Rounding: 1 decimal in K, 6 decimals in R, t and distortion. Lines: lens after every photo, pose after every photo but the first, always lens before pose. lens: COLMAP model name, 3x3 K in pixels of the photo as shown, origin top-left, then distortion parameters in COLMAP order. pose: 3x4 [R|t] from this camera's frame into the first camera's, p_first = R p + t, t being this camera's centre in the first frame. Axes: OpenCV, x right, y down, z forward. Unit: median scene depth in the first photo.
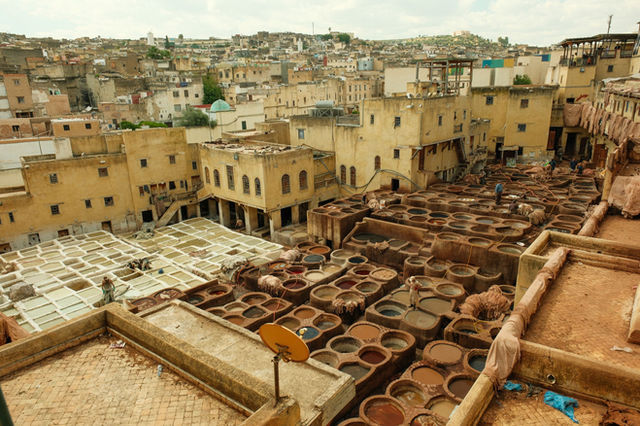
lens RADIAL K [[453.4, 0, 321.1], [0, 453.4, 225.8], [0, 0, 1]] dist [-0.014860, 0.010497]
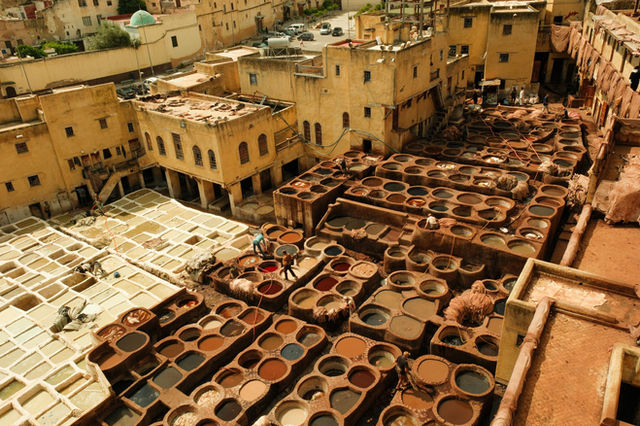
lens RADIAL K [[524.8, 0, 322.7], [0, 524.8, 229.7], [0, 0, 1]] dist [-0.006218, 0.013067]
pose [[0.993639, -0.074844, 0.084145, -0.025229], [0.057654, 0.979934, 0.190803, -0.145534], [-0.096737, -0.184738, 0.978015, -0.037442]]
